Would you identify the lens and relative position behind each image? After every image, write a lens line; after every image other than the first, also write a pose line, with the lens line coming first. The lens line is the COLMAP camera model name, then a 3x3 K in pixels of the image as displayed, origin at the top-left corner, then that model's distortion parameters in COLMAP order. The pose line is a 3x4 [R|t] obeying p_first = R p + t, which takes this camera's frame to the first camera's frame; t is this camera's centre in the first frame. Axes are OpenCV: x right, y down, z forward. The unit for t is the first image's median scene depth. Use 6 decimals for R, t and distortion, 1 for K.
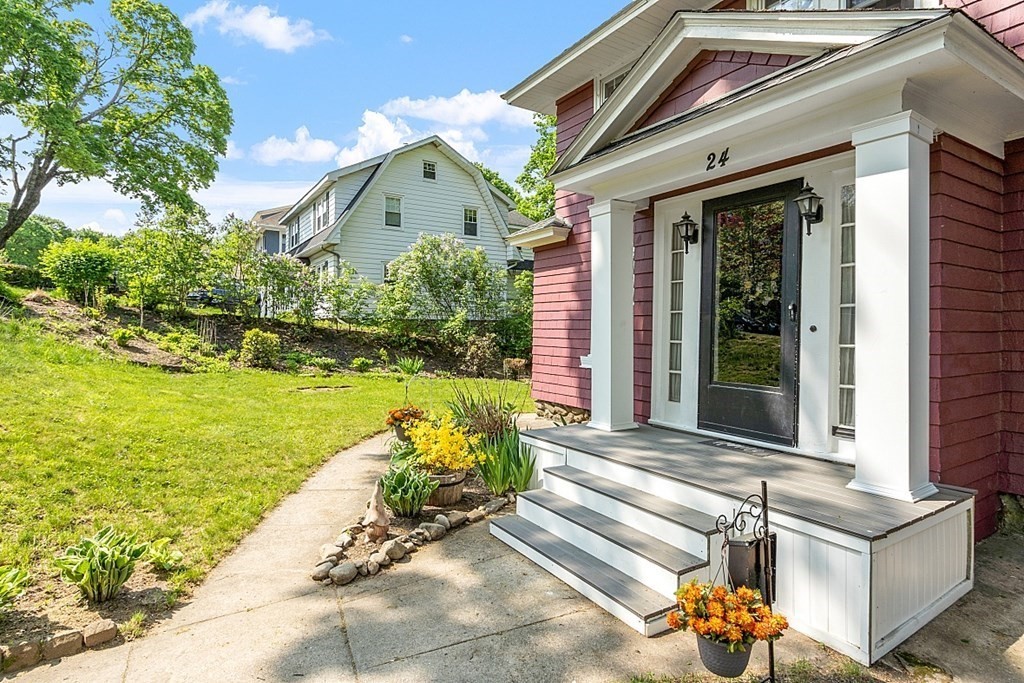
lens RADIAL K [[531.6, 0, 508.6], [0, 531.6, 343.1], [0, 0, 1]] dist [0.002252, 0.000913]
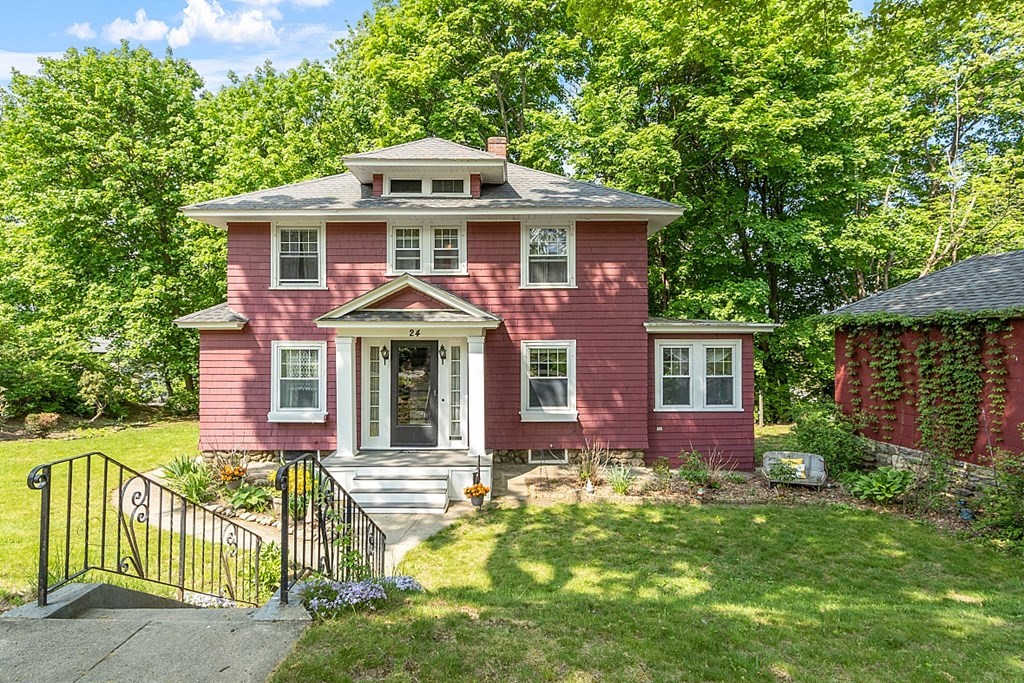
lens RADIAL K [[573.2, 0, 512.0], [0, 573.2, 341.5], [0, 0, 1]] dist [-0.002360, -0.001190]
pose [[0.526534, -0.002479, 0.850150, -1.405581], [0.022090, 0.999698, -0.010766, -0.237181], [-0.849867, 0.024448, 0.526430, -0.659991]]
